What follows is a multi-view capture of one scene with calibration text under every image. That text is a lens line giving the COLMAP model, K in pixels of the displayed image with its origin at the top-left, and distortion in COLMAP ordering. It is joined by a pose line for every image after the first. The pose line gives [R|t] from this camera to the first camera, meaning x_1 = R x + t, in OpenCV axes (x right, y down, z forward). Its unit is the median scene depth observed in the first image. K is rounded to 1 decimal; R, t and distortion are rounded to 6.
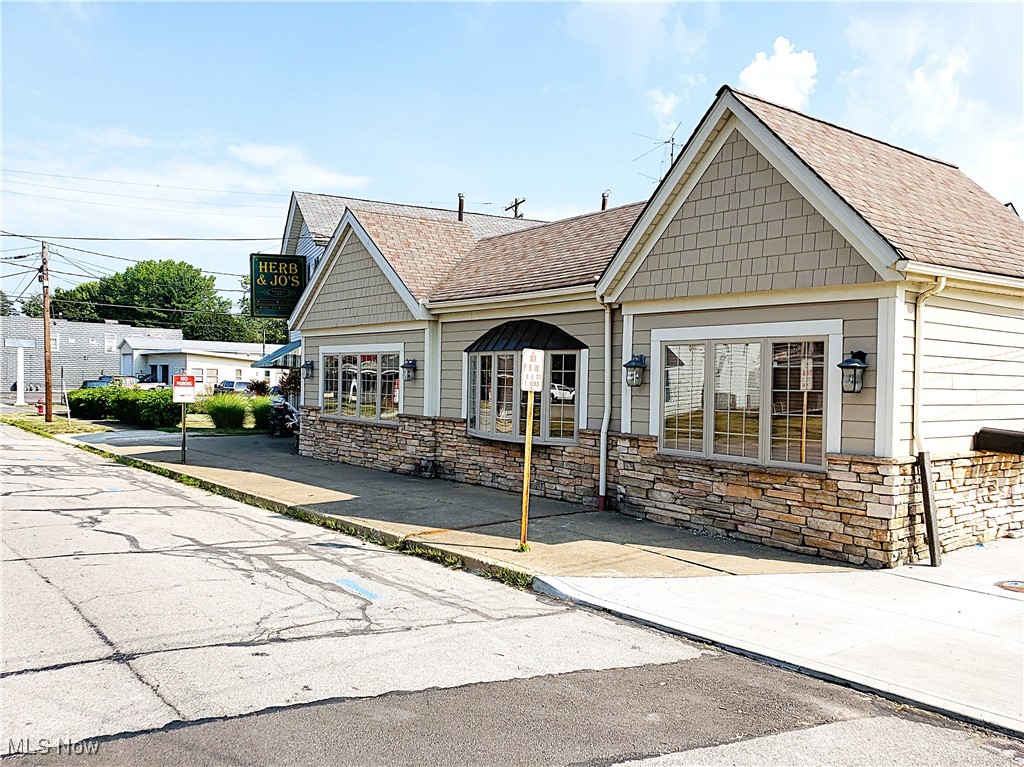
lens RADIAL K [[836.9, 0, 511.8], [0, 836.9, 385.3], [0, 0, 1]] dist [0.095348, -0.055917]
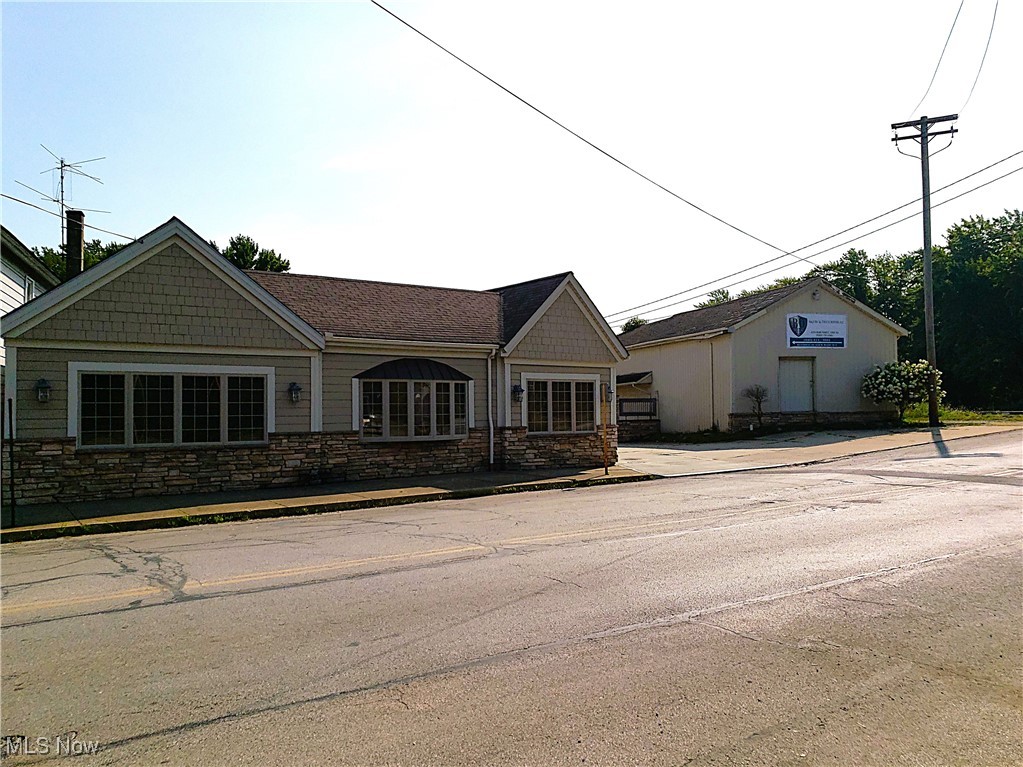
lens RADIAL K [[836.1, 0, 511.0], [0, 836.1, 381.3], [0, 0, 1]] dist [0.095348, -0.055917]
pose [[0.015534, 0.030123, 0.999425, -1.607355], [0.025446, 0.999210, -0.030512, 0.012046], [-0.999556, 0.025905, 0.014755, 0.893747]]
